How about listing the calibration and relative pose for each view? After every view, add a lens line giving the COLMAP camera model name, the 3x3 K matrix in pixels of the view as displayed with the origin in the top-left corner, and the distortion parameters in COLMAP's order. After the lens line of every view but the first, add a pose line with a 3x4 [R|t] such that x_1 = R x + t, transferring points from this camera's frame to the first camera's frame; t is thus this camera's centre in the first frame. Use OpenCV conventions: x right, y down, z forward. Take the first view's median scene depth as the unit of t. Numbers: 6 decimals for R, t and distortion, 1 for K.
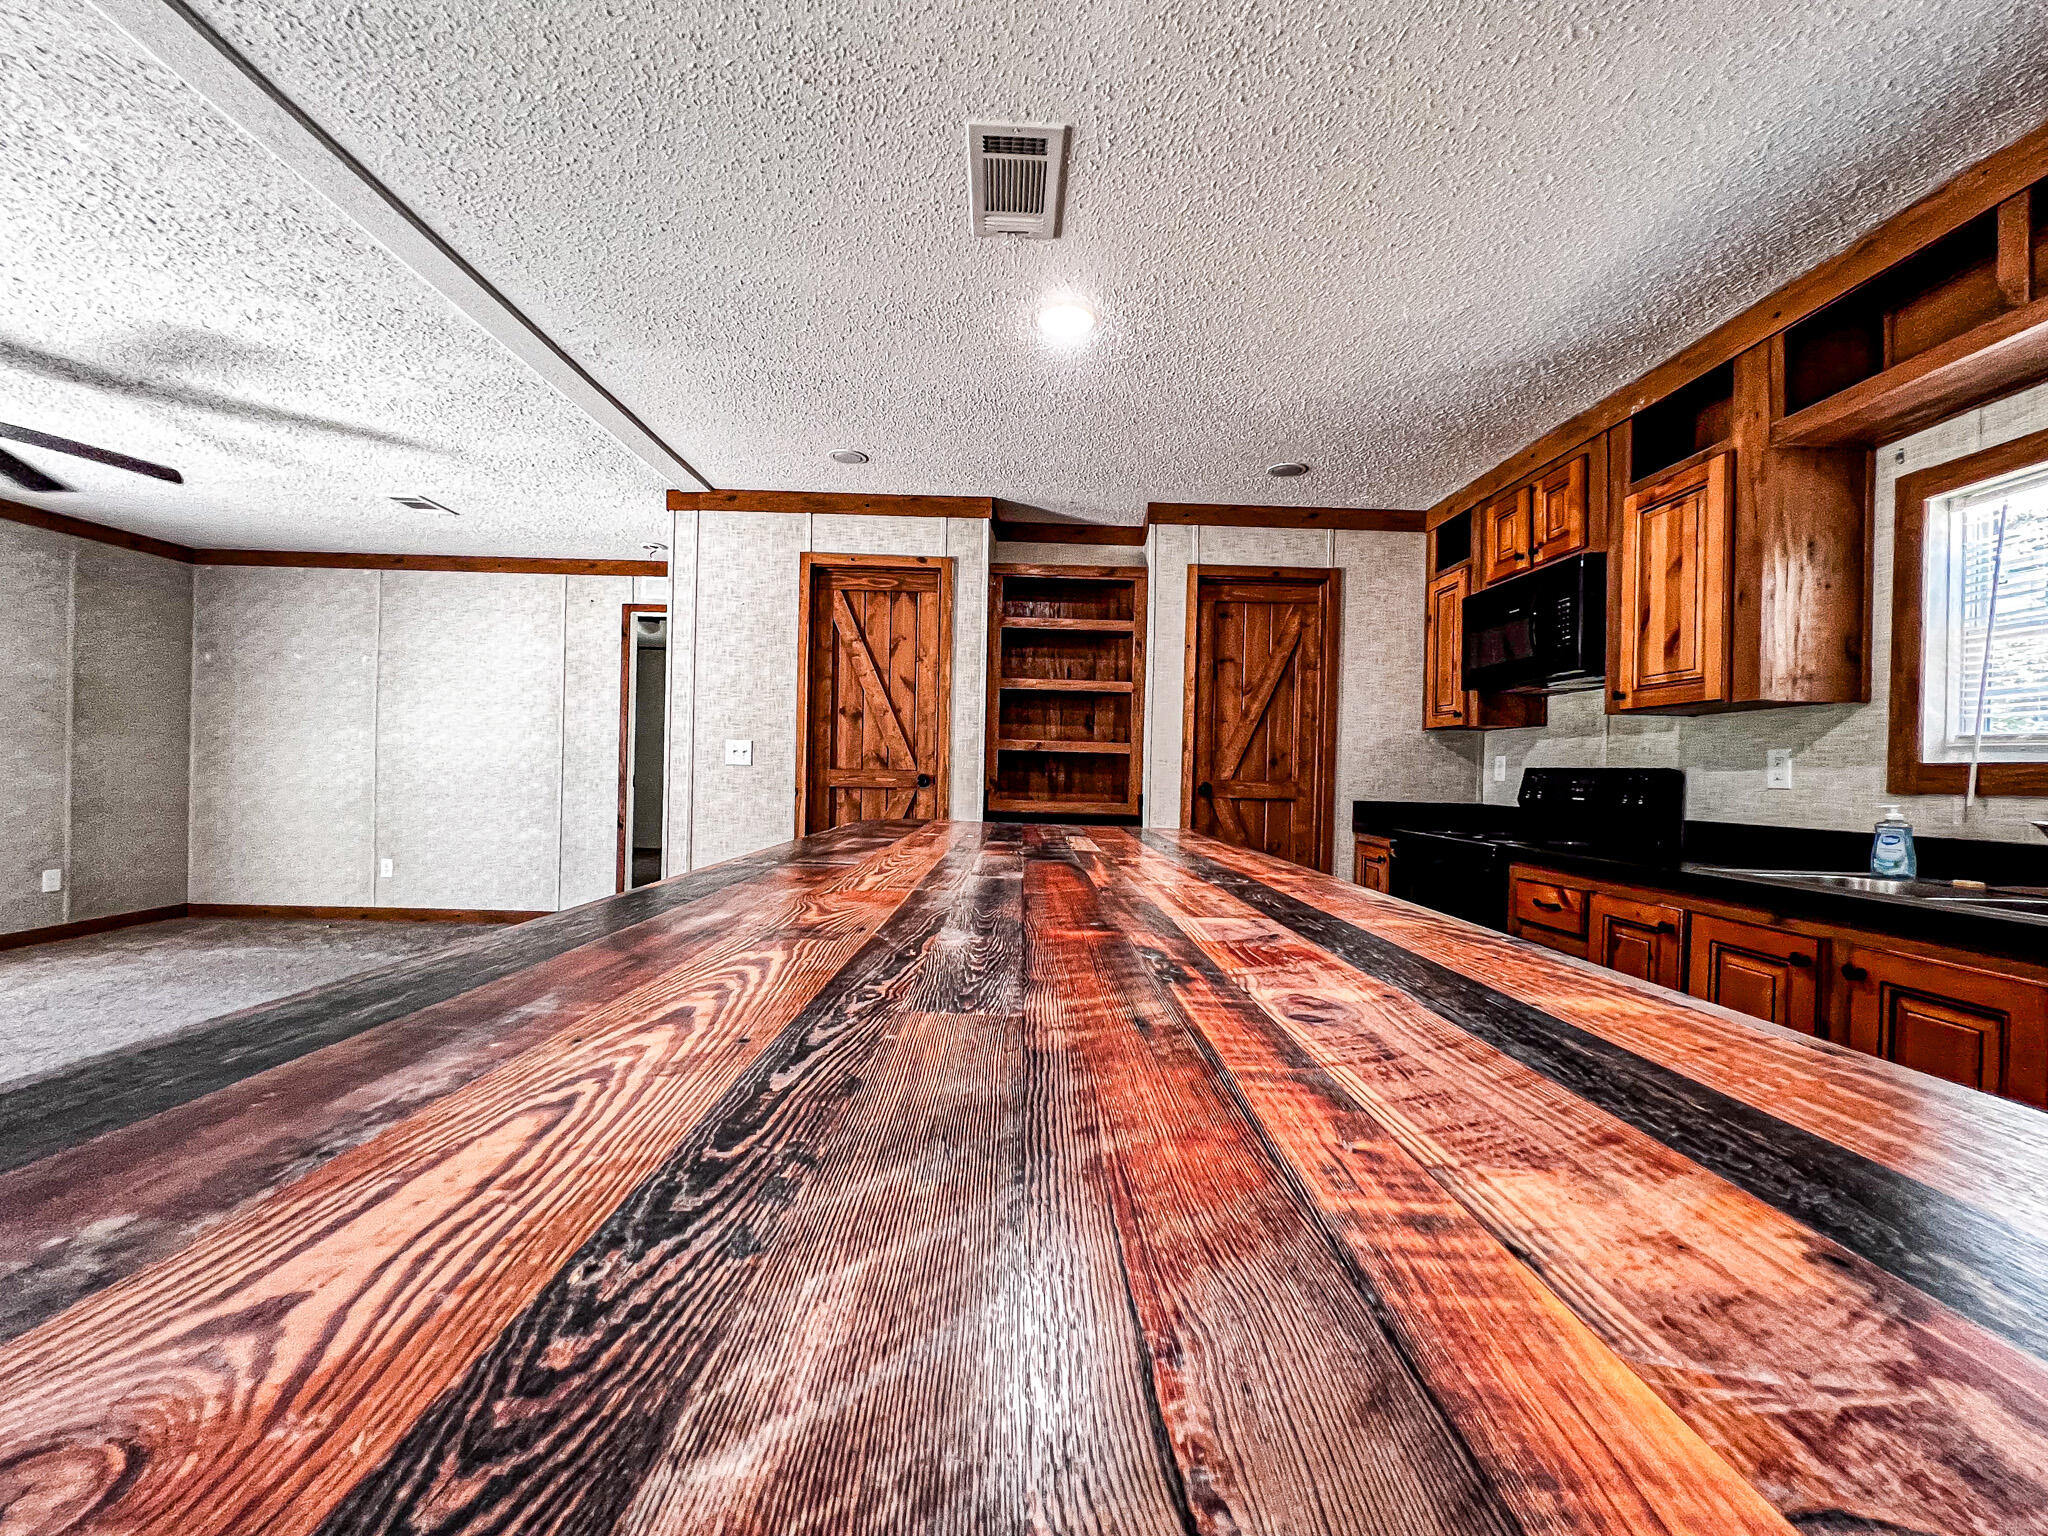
lens RADIAL K [[829.7, 0, 1029.6], [0, 829.7, 771.6], [0, 0, 1]] dist [-0.001580, 0.001212]
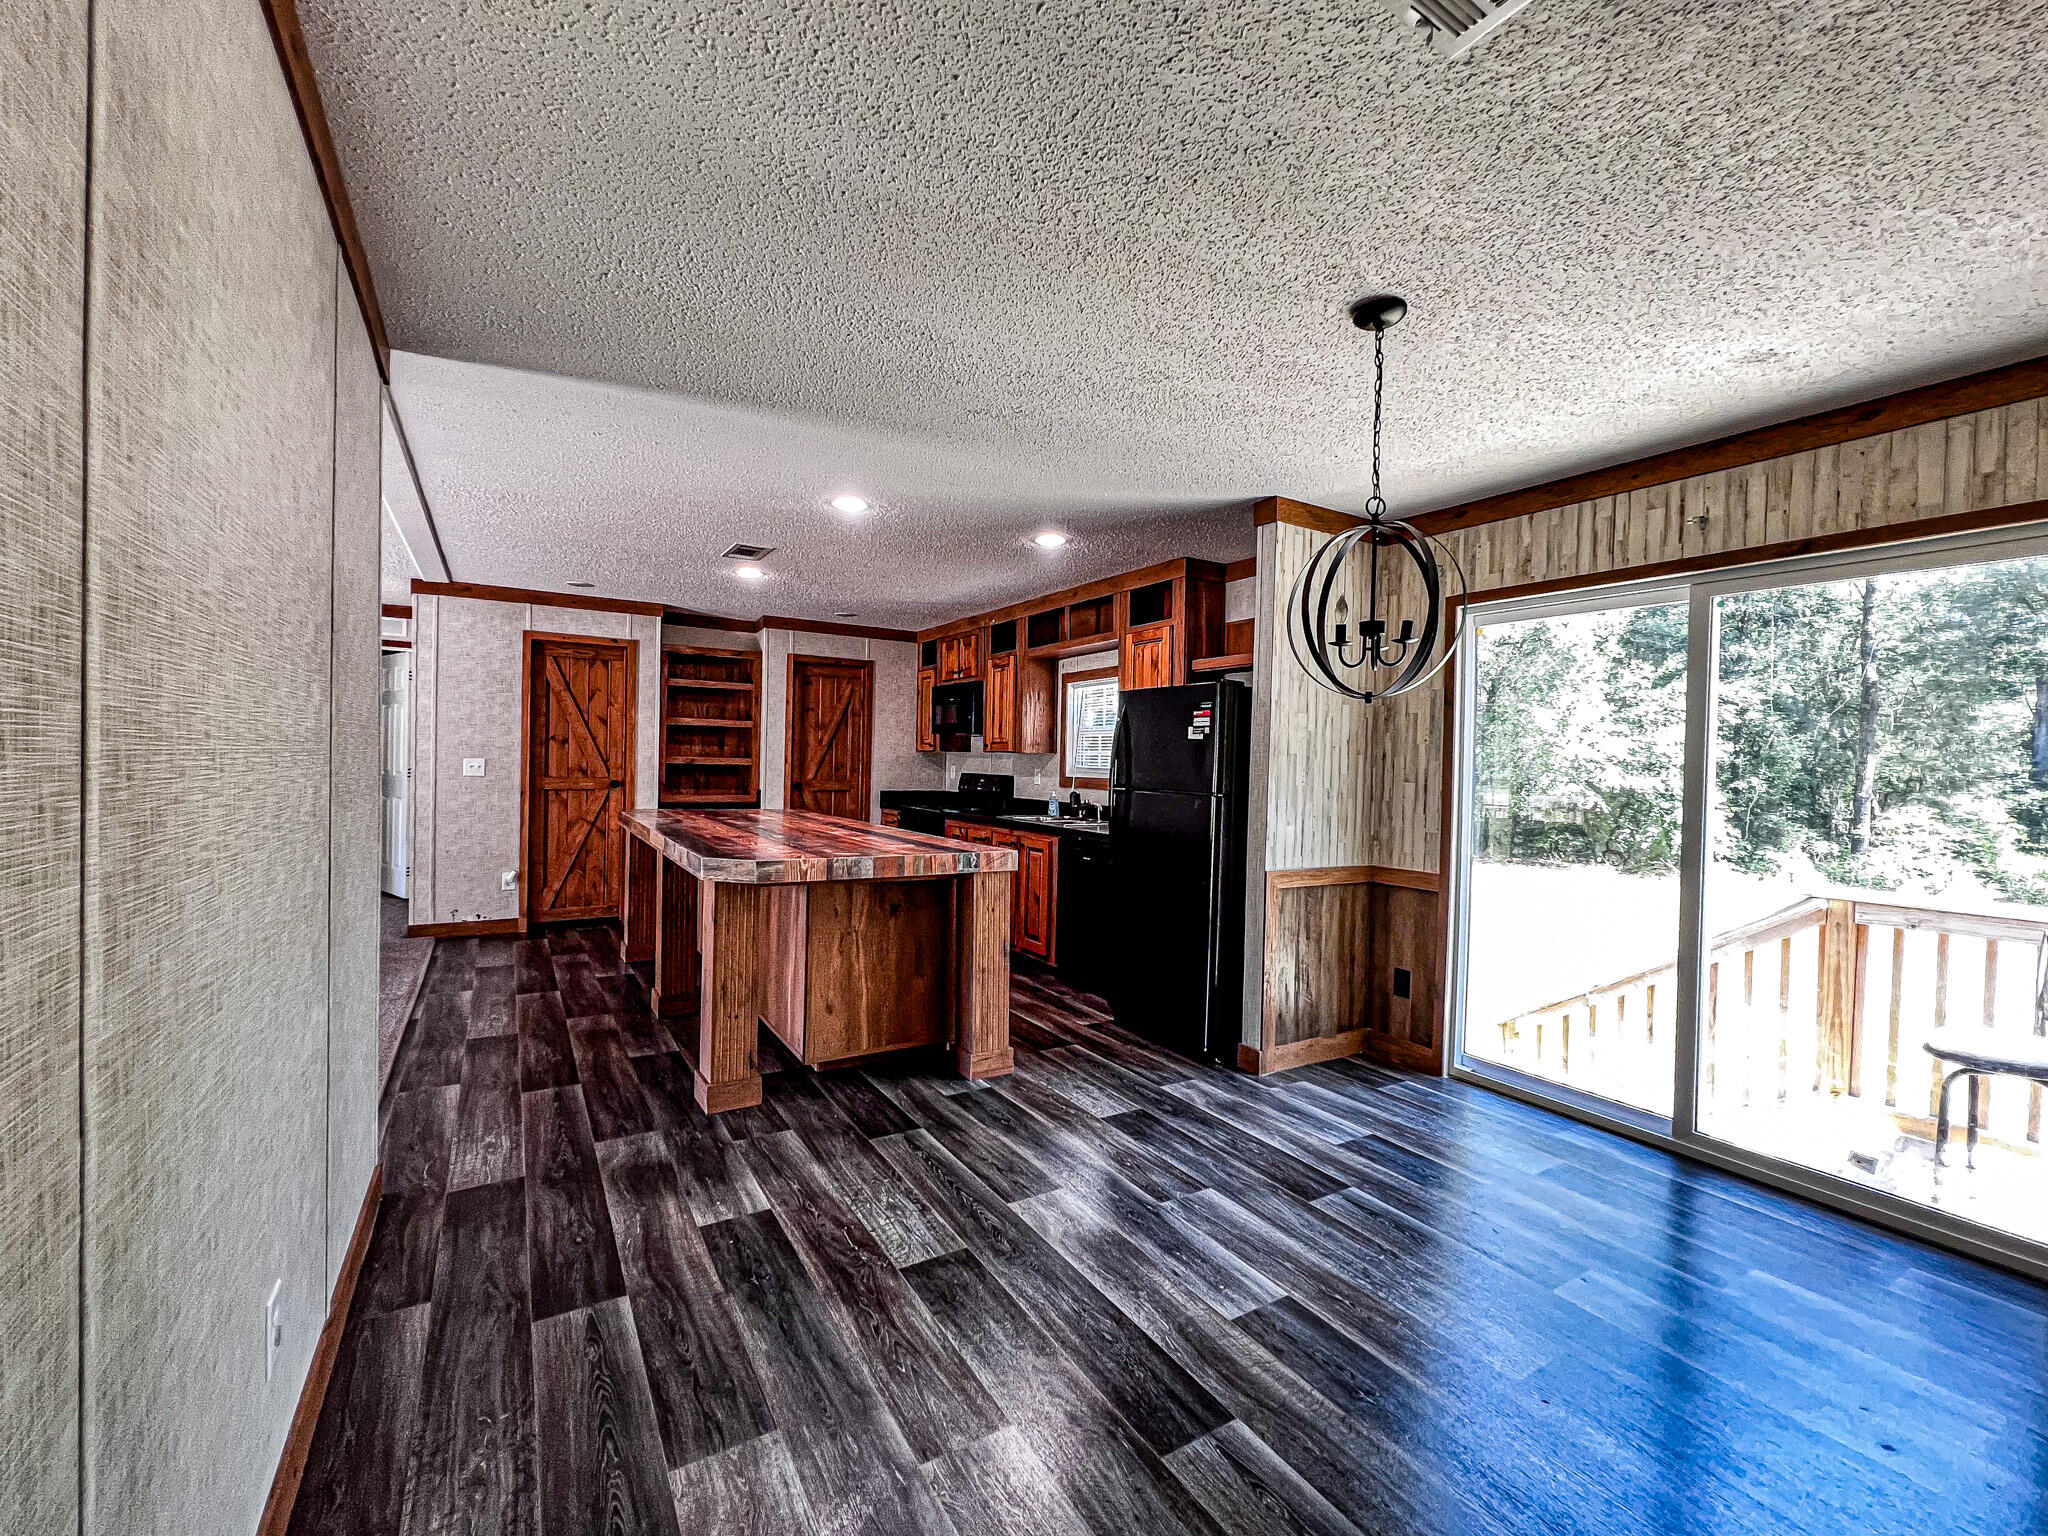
lens RADIAL K [[829.7, 0, 1021.1], [0, 829.7, 788.3], [0, 0, 1]] dist [-0.001580, 0.001212]
pose [[0.861966, -0.021200, 0.506523, -0.259285], [-0.001120, 0.999043, 0.043719, -0.048808], [-0.506966, -0.038251, 0.861117, -0.709235]]
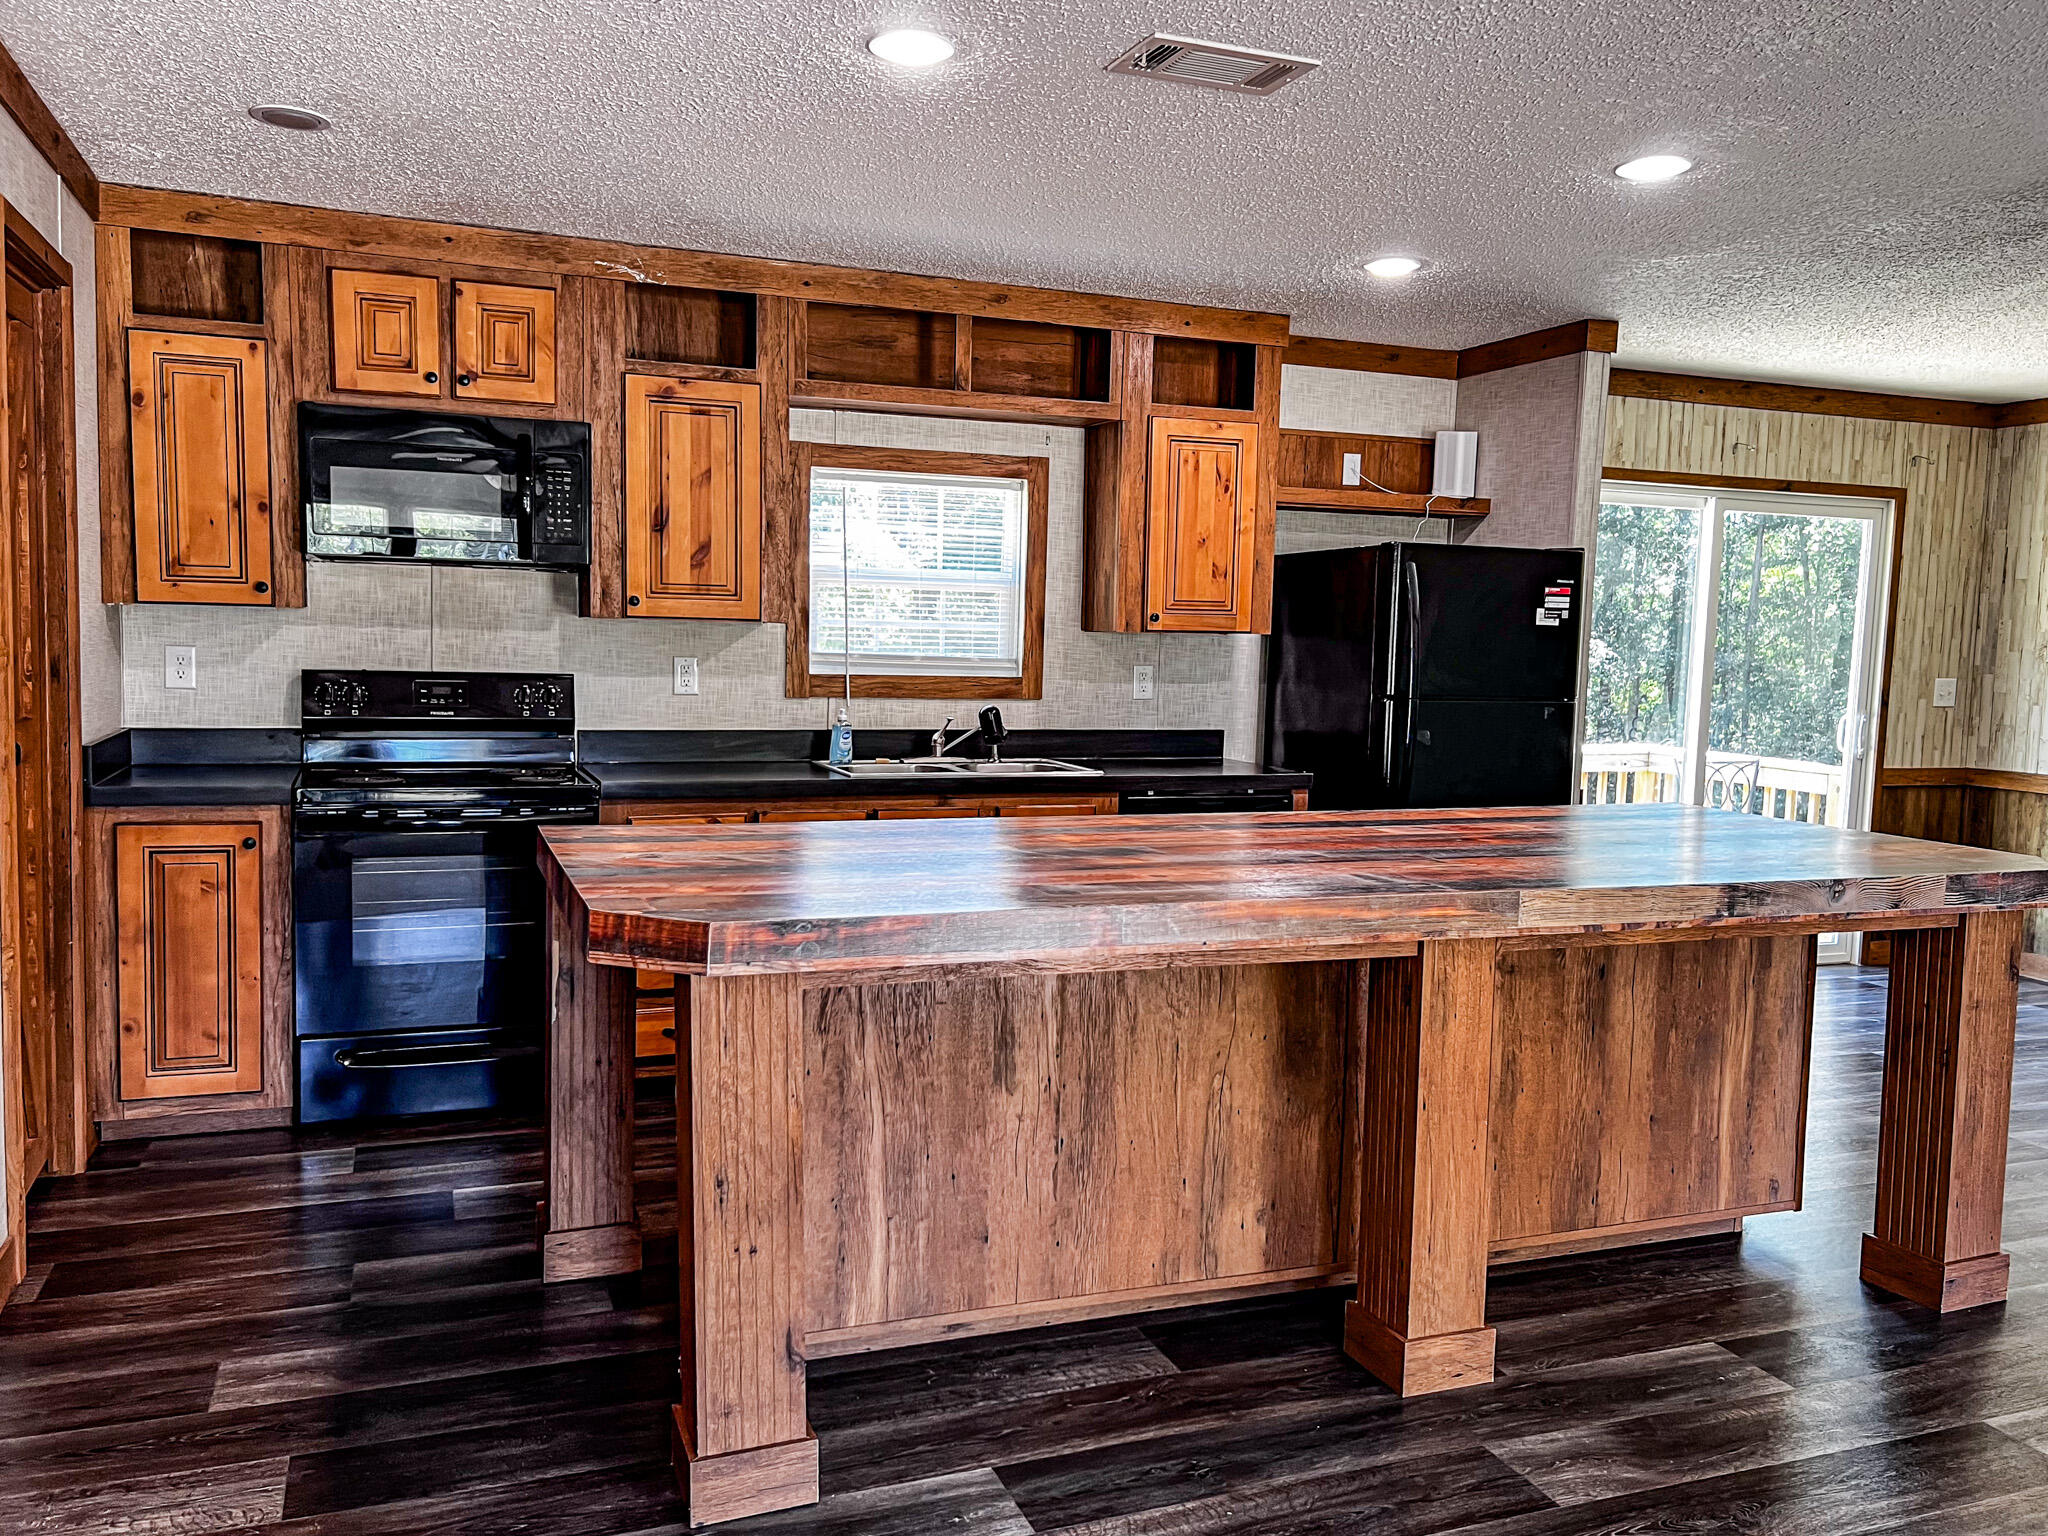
lens RADIAL K [[1610.4, 0, 1000.0], [0, 1610.4, 769.1], [0, 0, 1]] dist [0.057483, -0.070058]
pose [[-0.331658, -0.117011, 0.936115, -0.714809], [-0.033083, 0.993110, 0.112415, -0.079659], [-0.942819, 0.006313, -0.333244, 0.800856]]
